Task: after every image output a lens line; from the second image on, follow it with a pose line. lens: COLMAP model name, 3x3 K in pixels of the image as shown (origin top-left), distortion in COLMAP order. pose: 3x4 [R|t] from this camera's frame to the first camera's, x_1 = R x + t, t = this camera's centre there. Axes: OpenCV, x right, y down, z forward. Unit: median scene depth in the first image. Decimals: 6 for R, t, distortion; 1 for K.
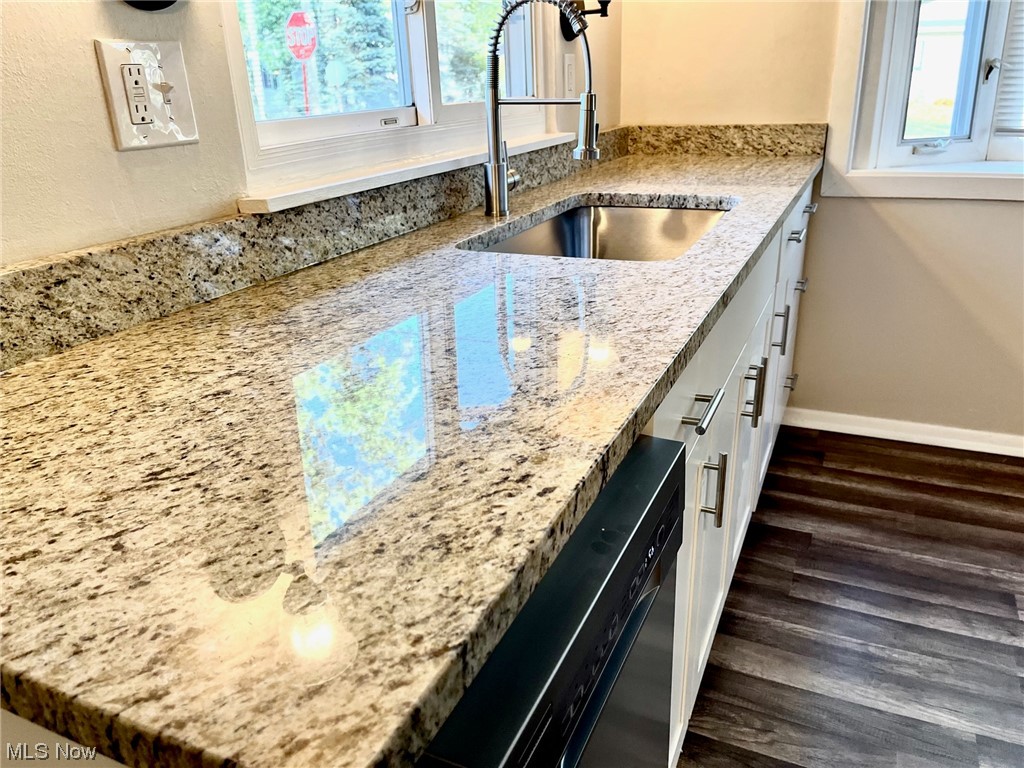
lens RADIAL K [[770.7, 0, 515.8], [0, 770.7, 383.0], [0, 0, 1]] dist [0.056215, -0.052496]
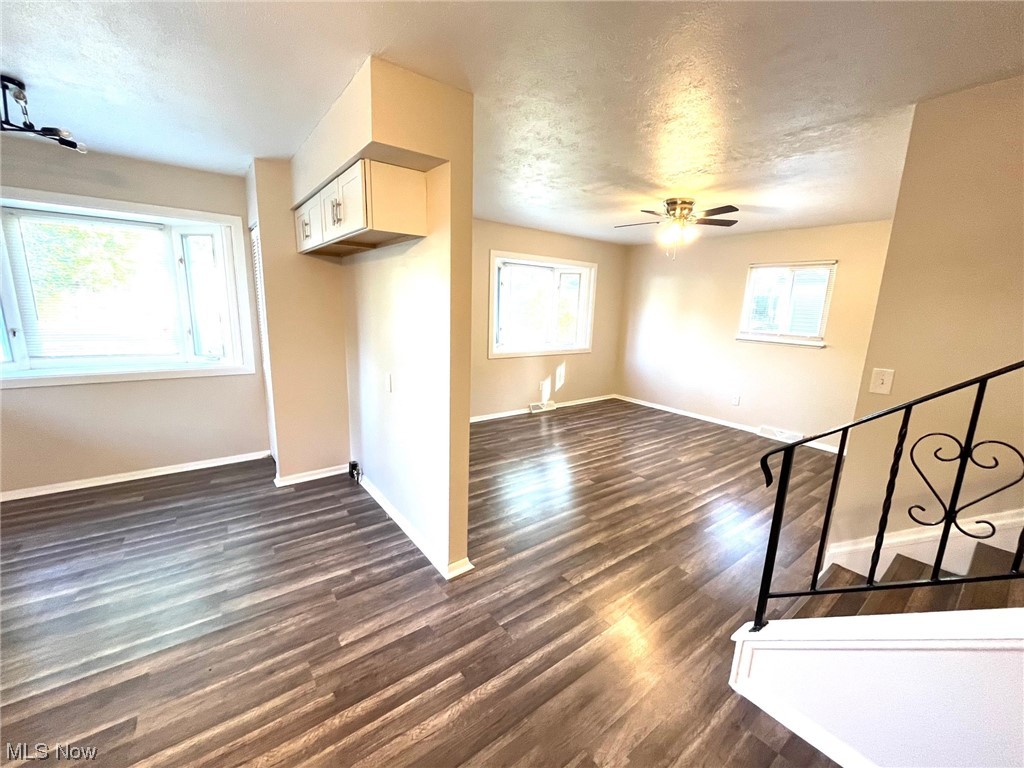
lens RADIAL K [[412.5, 0, 510.6], [0, 412.5, 388.7], [0, 0, 1]] dist [-0.002450, -0.000730]
pose [[0.479900, -0.127915, 0.867948, 0.297135], [0.274945, 0.961404, -0.010332, 0.220479], [-0.833127, 0.243597, 0.496548, -0.993621]]
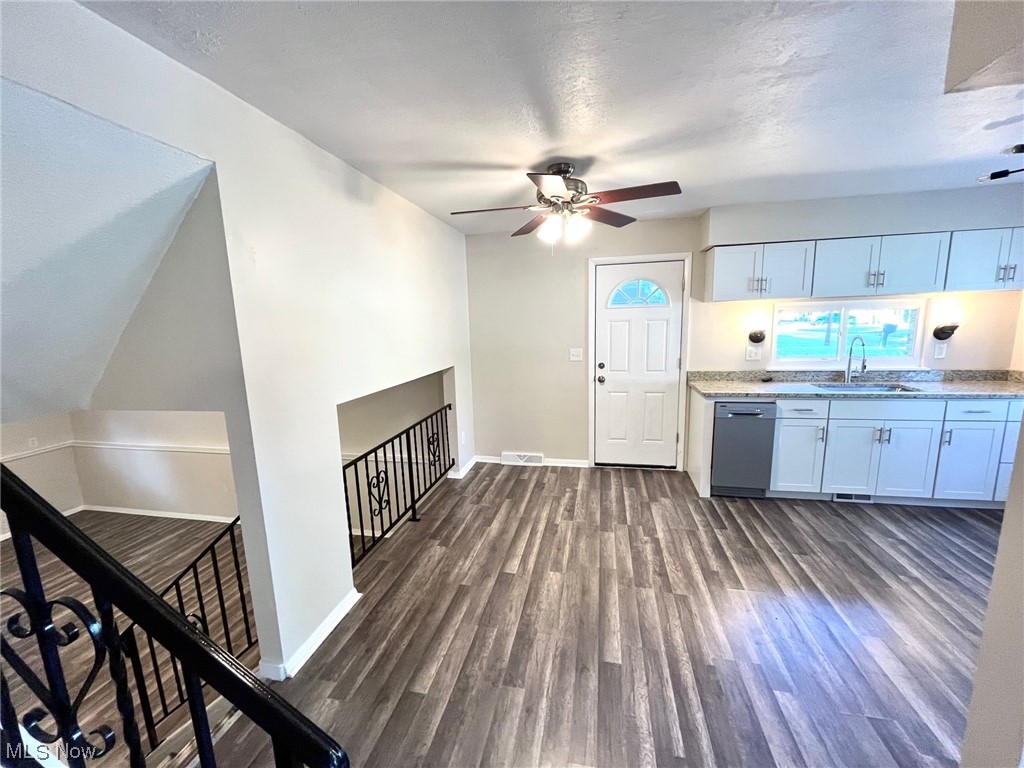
lens RADIAL K [[412.5, 0, 510.9], [0, 412.5, 389.9], [0, 0, 1]] dist [-0.002450, -0.000730]
pose [[0.205332, 0.188618, -0.960345, 1.436665], [-0.335747, 0.935281, 0.111909, 0.149558], [0.919300, 0.299454, 0.255371, -1.014882]]
